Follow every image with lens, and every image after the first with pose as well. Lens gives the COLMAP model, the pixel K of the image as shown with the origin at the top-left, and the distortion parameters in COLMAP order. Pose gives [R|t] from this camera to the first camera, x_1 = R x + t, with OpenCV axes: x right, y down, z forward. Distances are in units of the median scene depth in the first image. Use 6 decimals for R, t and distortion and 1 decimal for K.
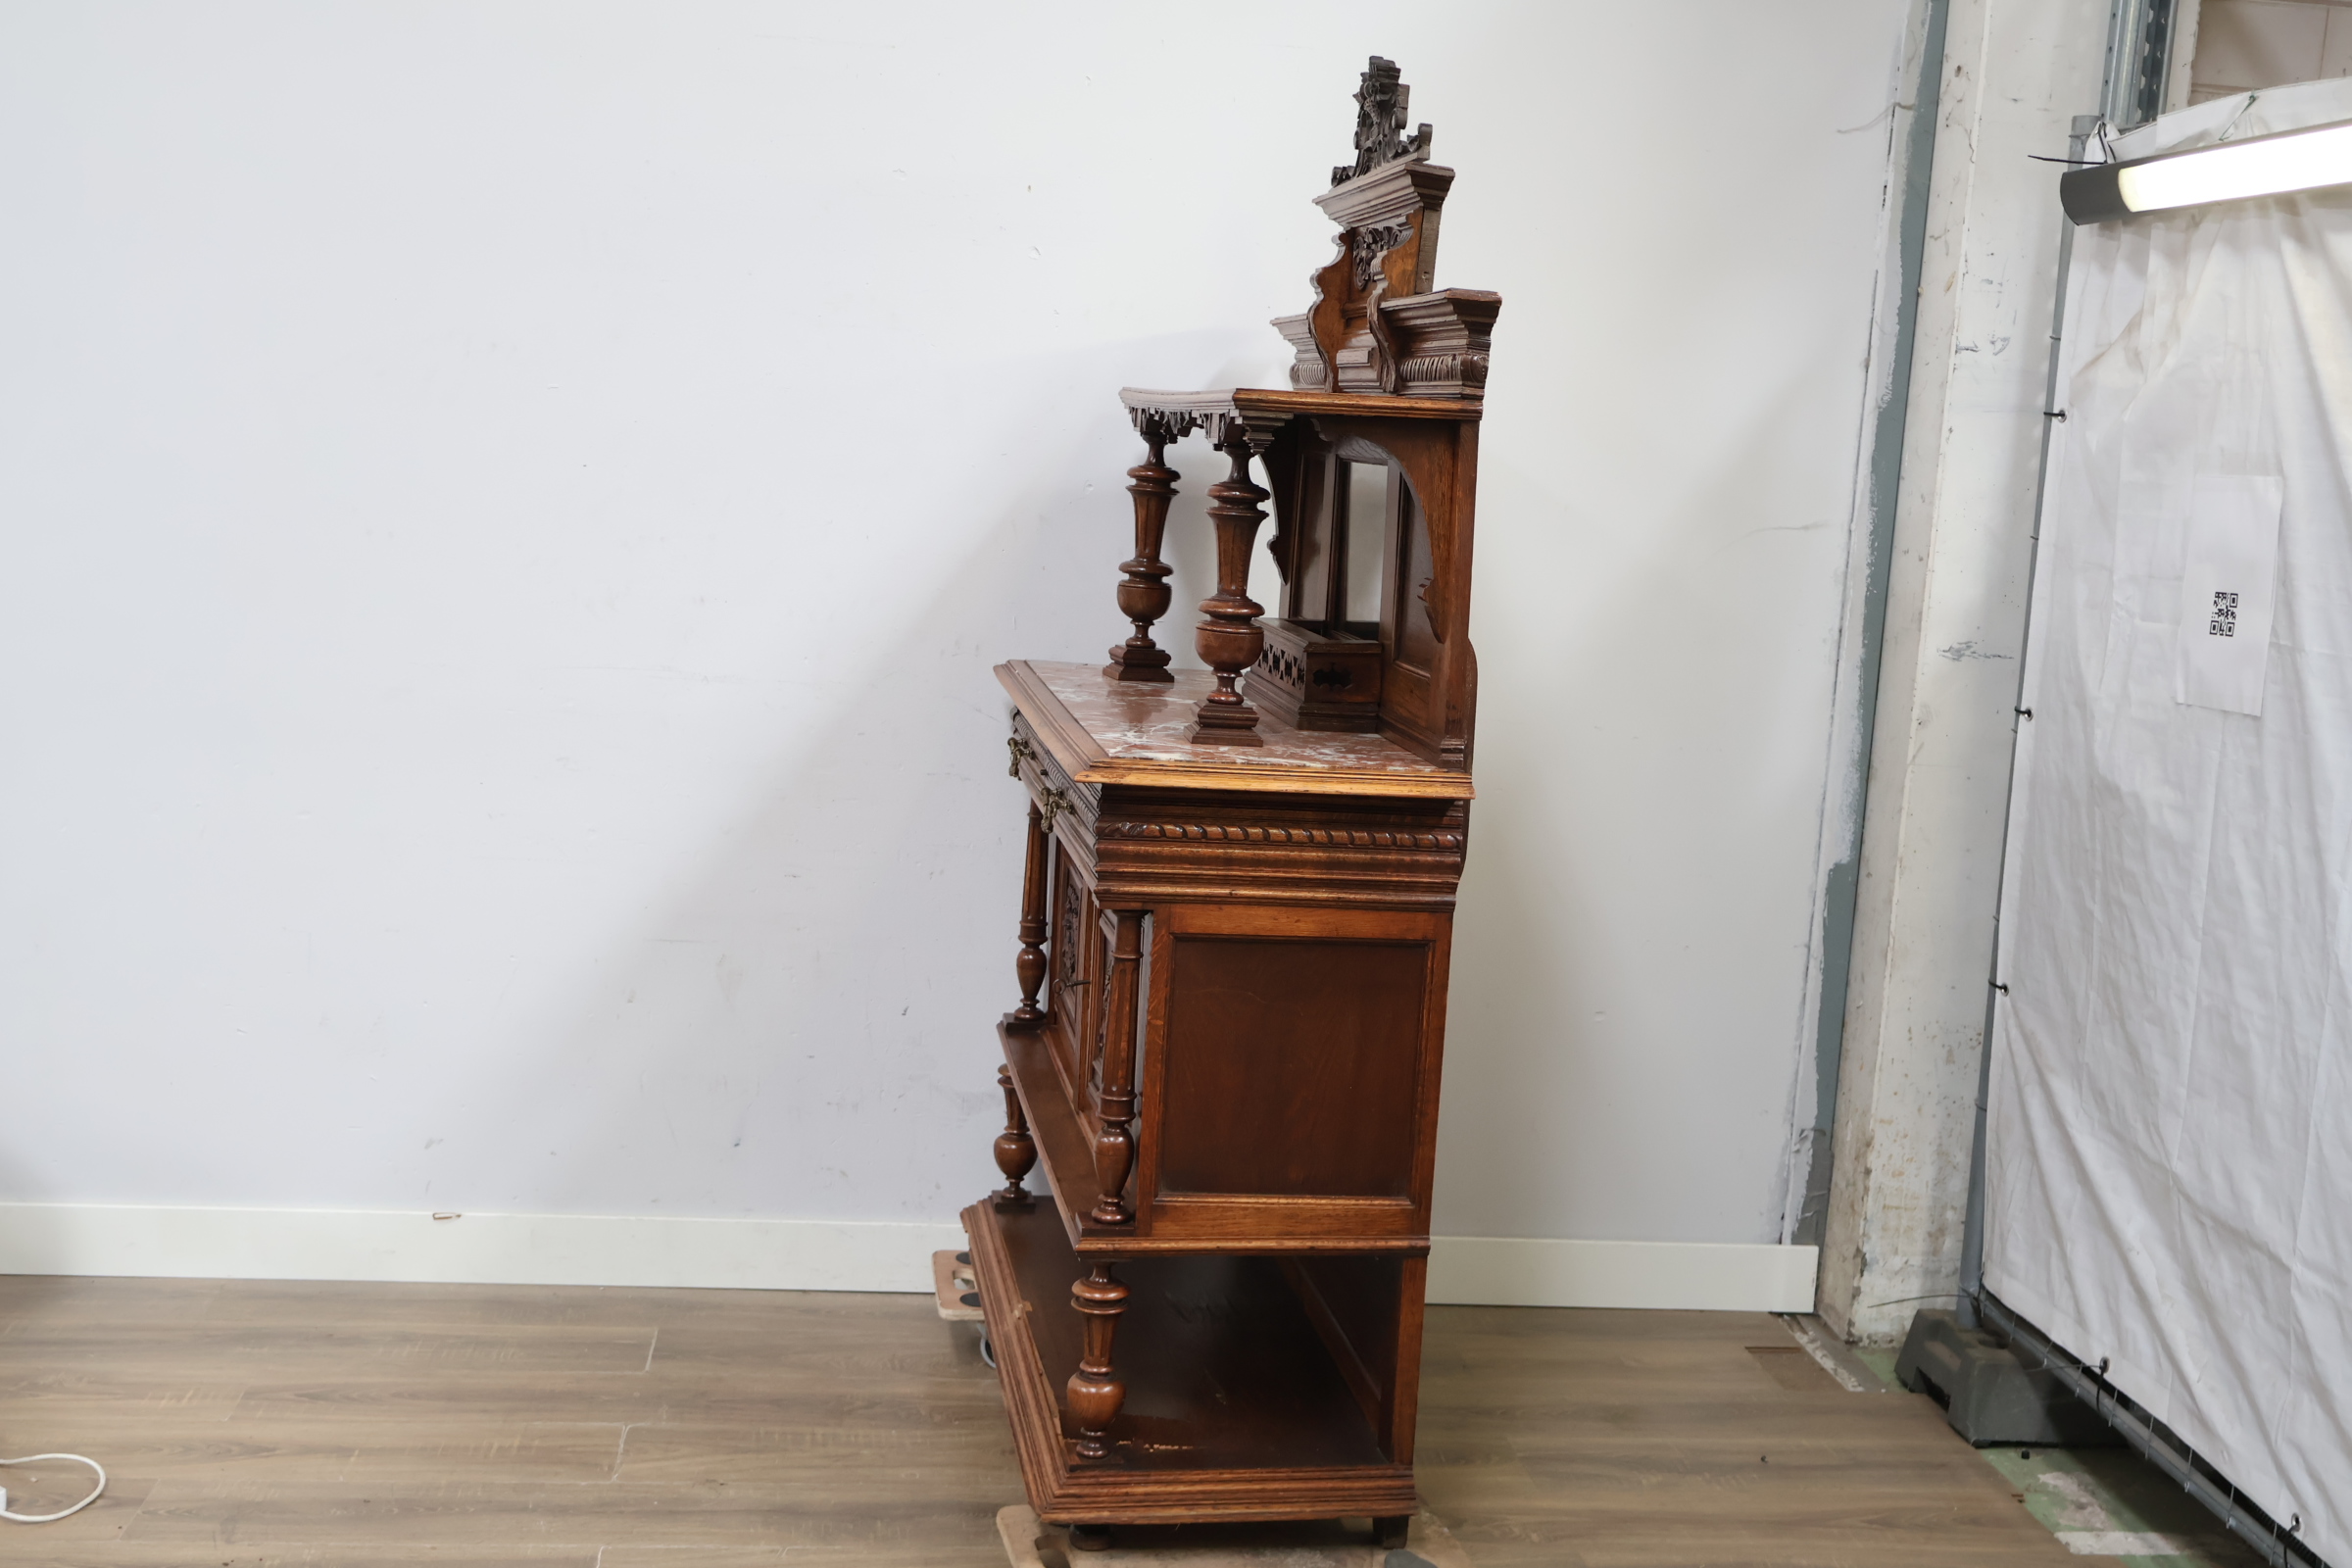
lens RADIAL K [[2603.6, 0, 1179.2], [0, 2603.6, 789.0], [0, 0, 1]] dist [0.018101, 0.000000]
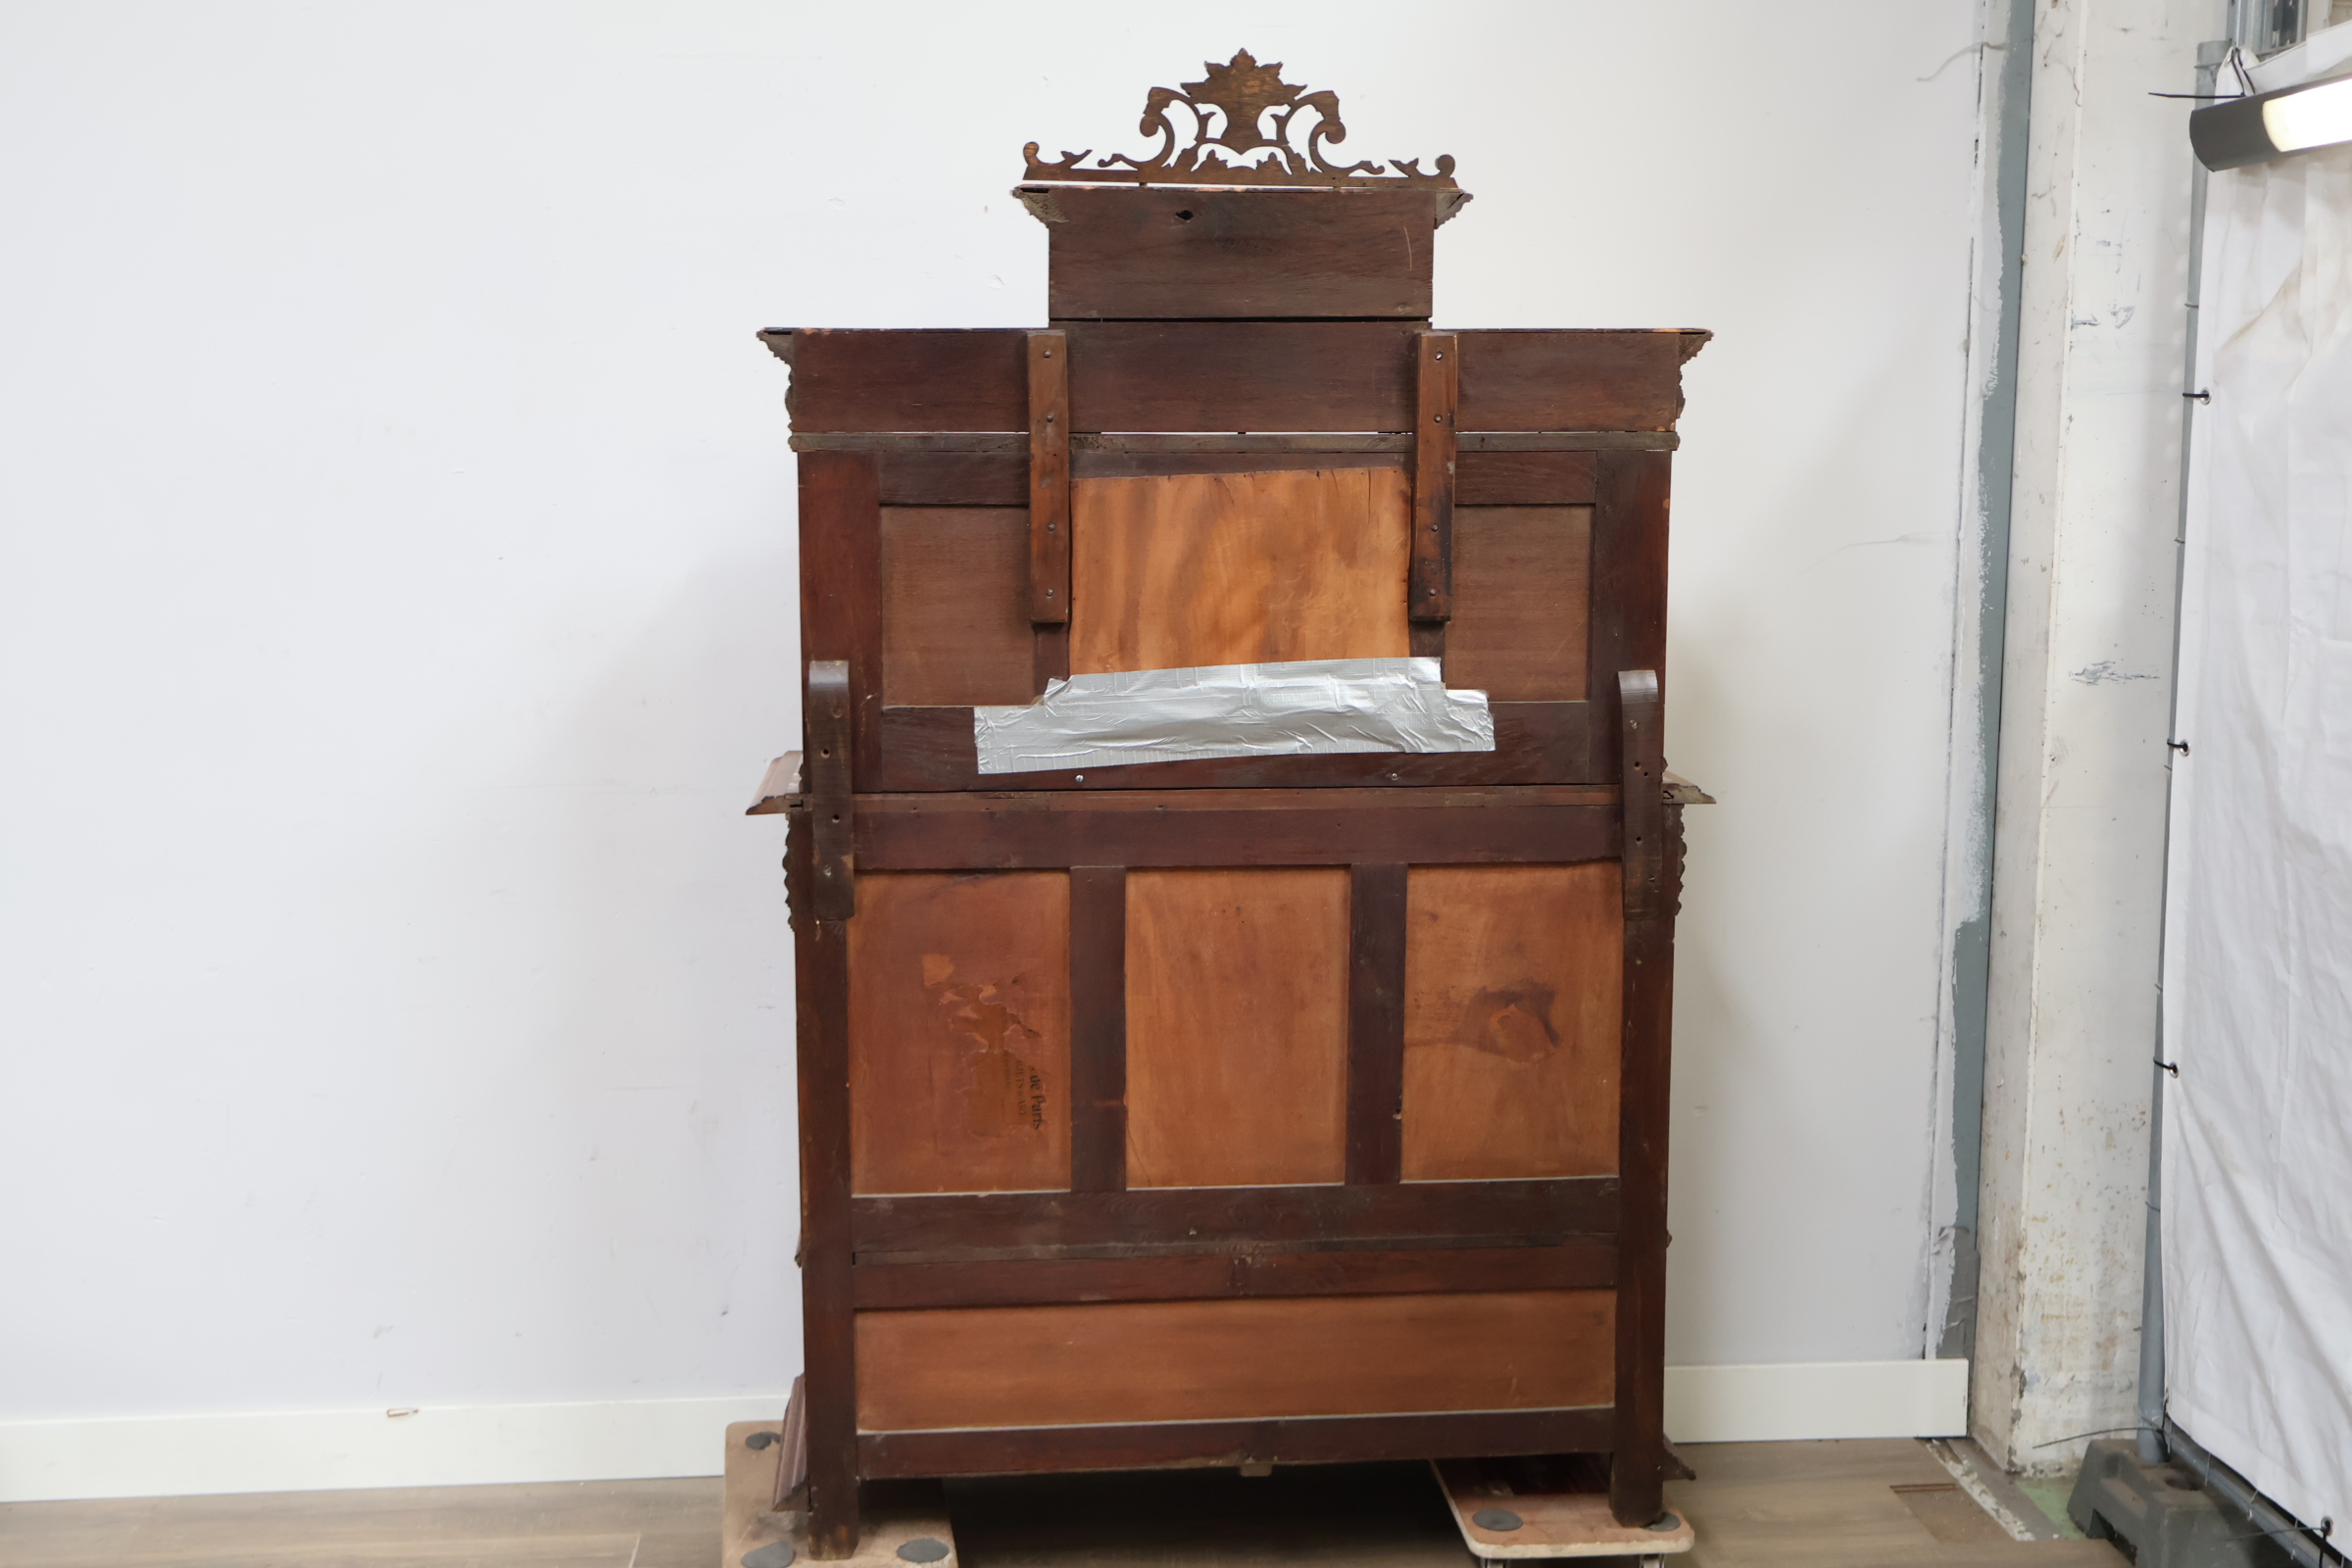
lens RADIAL K [[2603.6, 0, 1167.8], [0, 2603.6, 794.9], [0, 0, 1]] dist [0.018101, 0.000000]
pose [[0.997515, -0.057629, -0.040529, 0.026913], [0.057700, 0.998334, 0.000586, -0.031709], [0.040428, -0.002923, 0.999178, 0.129216]]
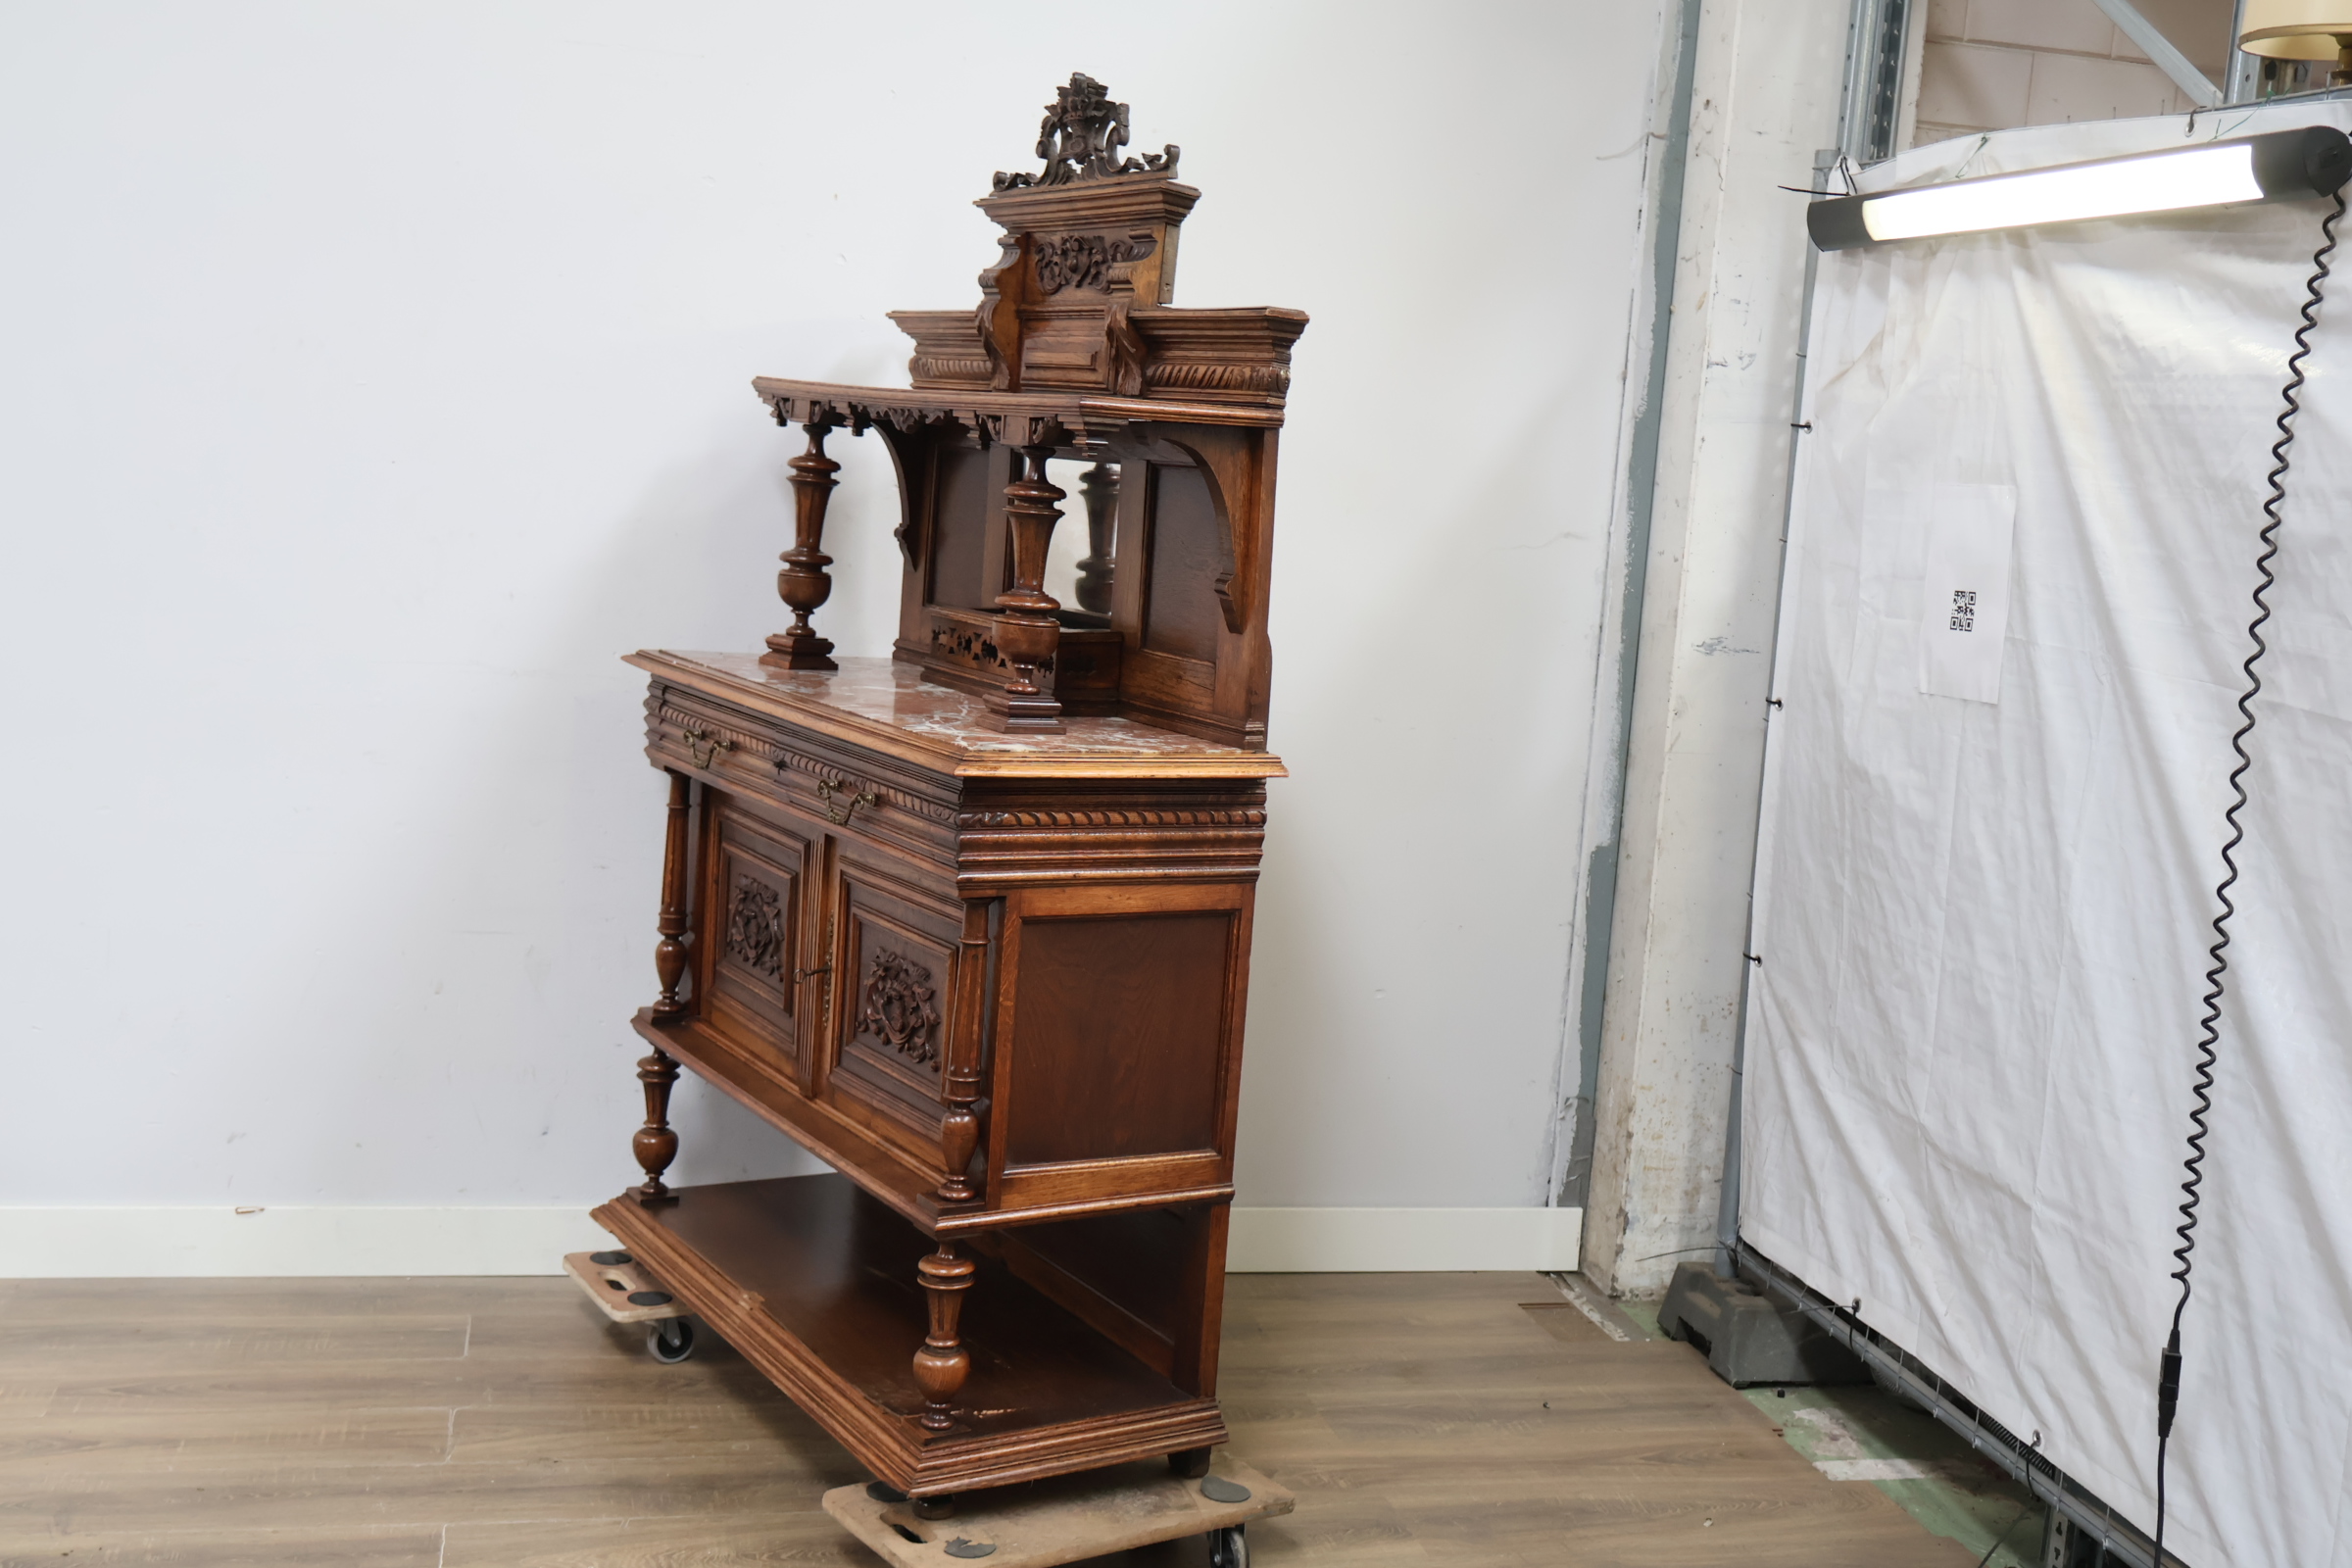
lens RADIAL K [[2603.6, 0, 1178.1], [0, 2603.6, 775.8], [0, 0, 1]] dist [0.018101, 0.000000]
pose [[0.993357, -0.005816, 0.114926, -0.042272], [0.006362, 0.999970, -0.004379, 0.003802], [-0.114898, 0.005081, 0.993364, -0.036975]]
